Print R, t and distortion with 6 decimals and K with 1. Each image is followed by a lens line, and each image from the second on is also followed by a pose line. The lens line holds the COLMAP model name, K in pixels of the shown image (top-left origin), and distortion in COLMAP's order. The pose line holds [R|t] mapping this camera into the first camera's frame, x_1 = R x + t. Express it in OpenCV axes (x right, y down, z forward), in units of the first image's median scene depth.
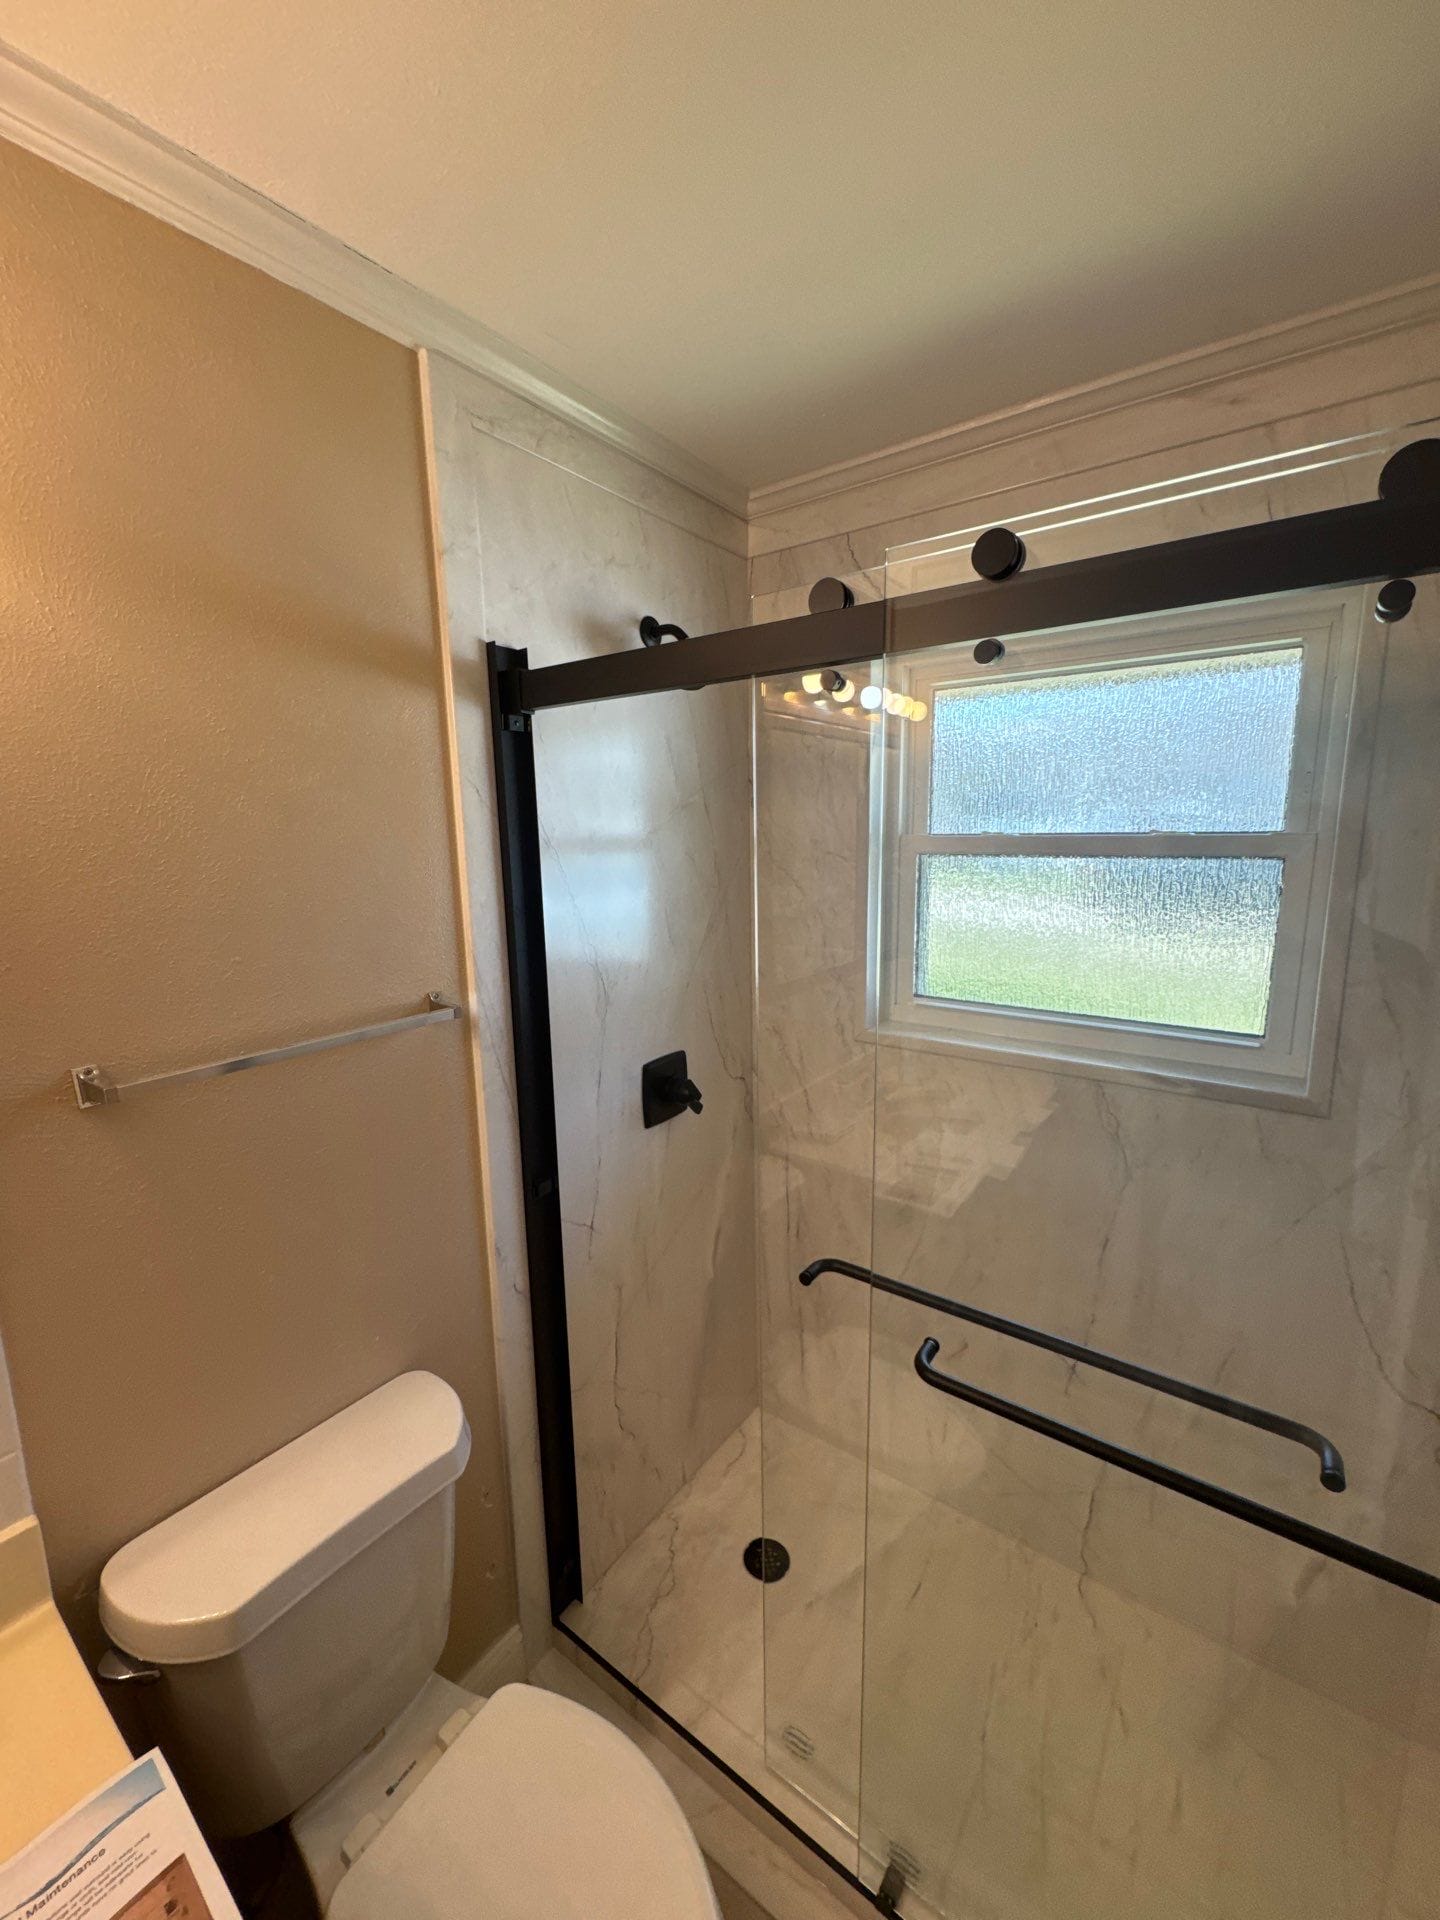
lens RADIAL K [[774.3, 0, 711.5], [0, 774.3, 957.7], [0, 0, 1]] dist [0.000891, 0.000073]
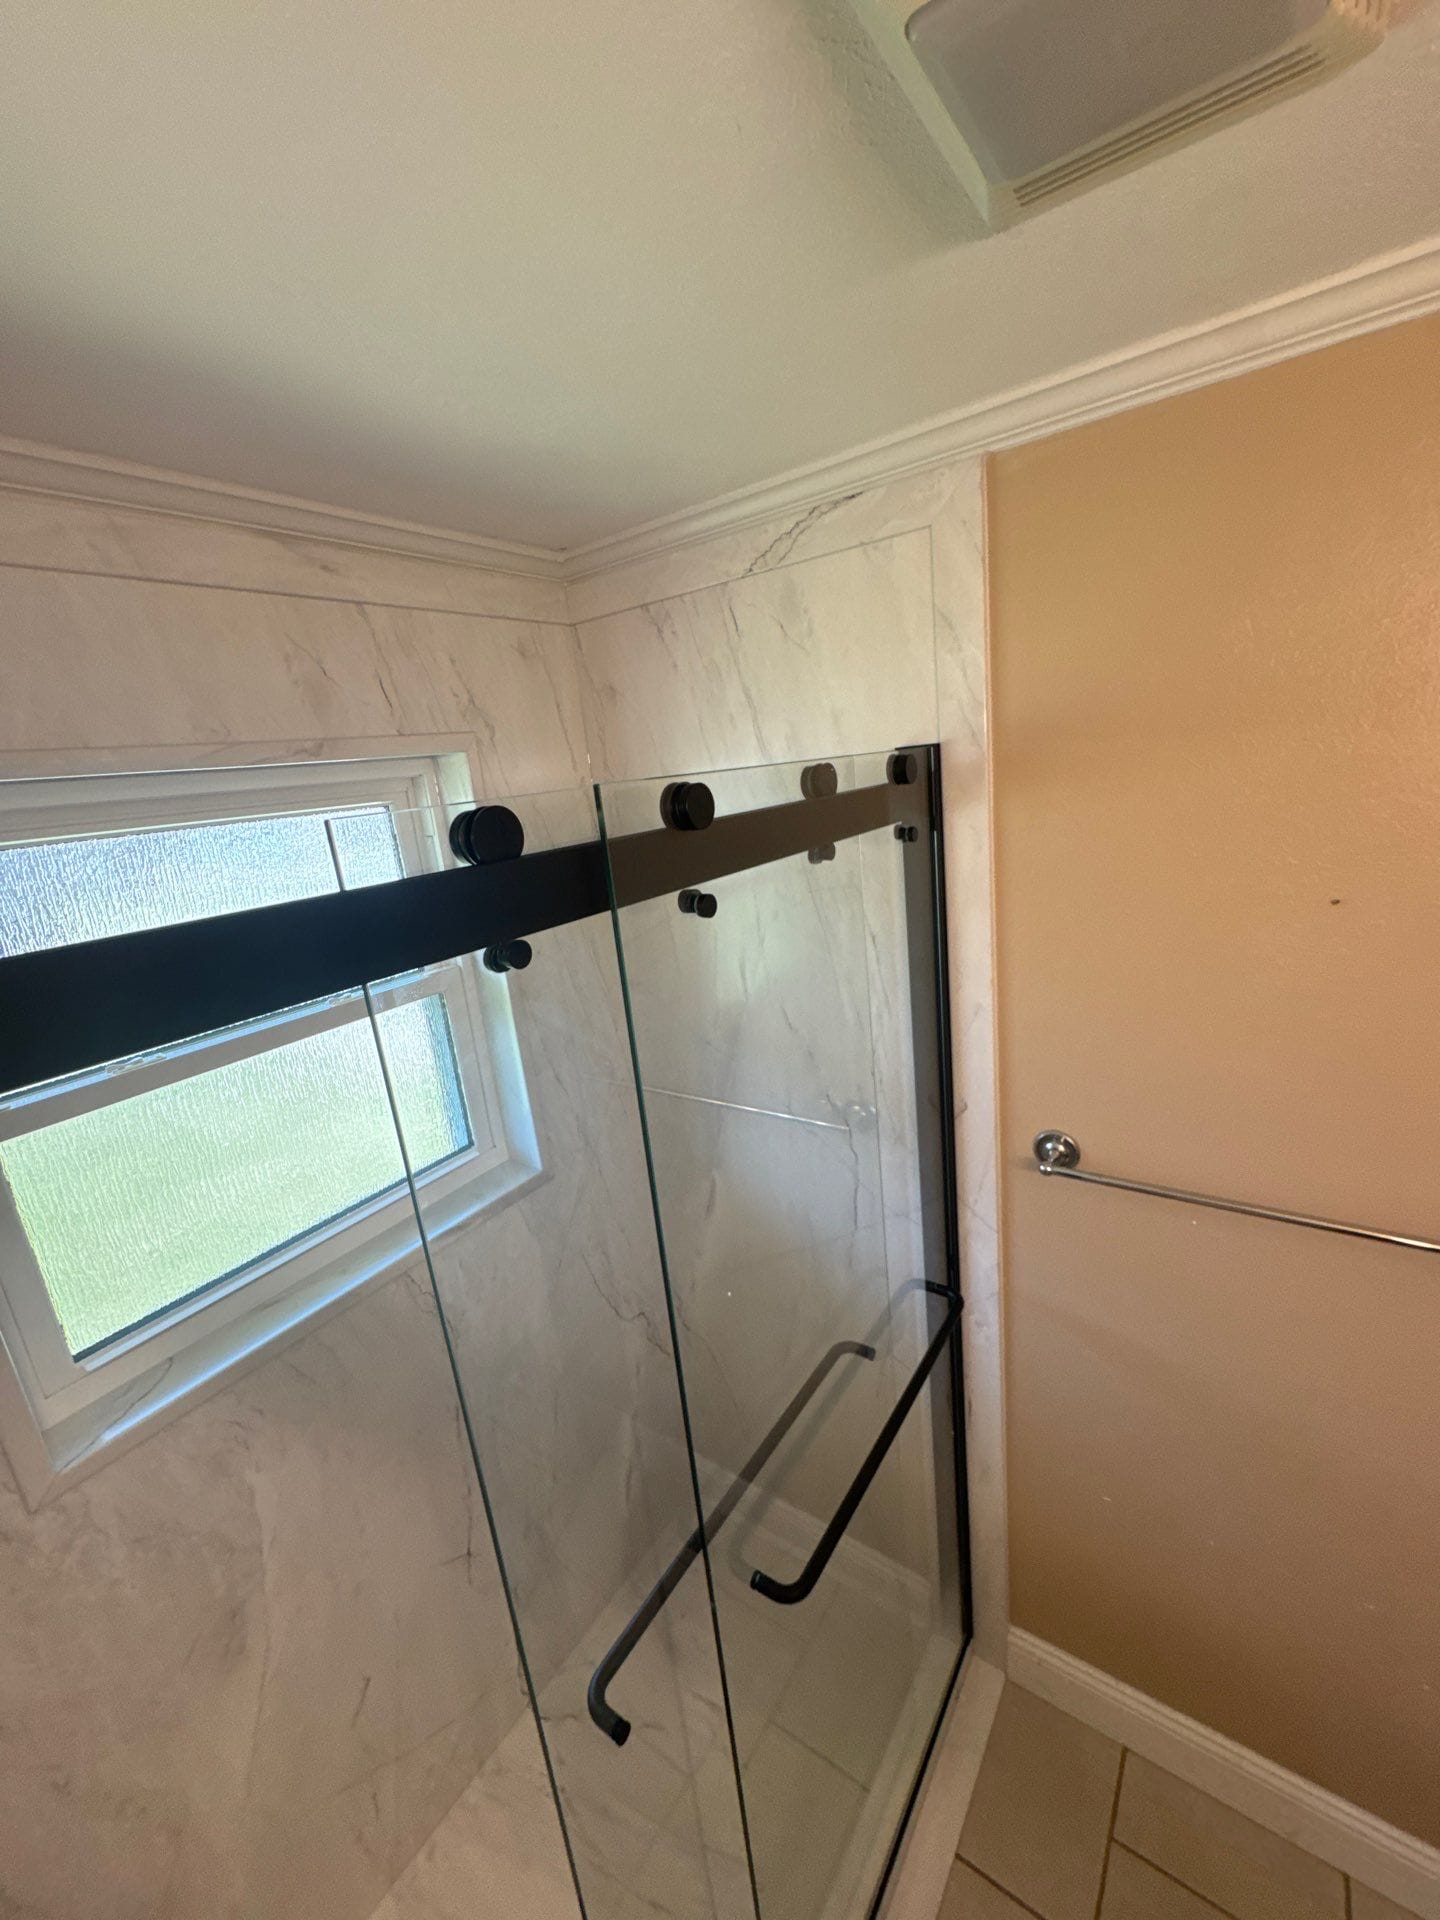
lens RADIAL K [[774.3, 0, 711.5], [0, 774.3, 957.7], [0, 0, 1]] dist [0.000891, 0.000073]
pose [[-0.018000, -0.233742, 0.972132, -0.403214], [0.275392, 0.933522, 0.229557, -0.388886], [-0.961164, 0.271849, 0.047567, 0.682851]]
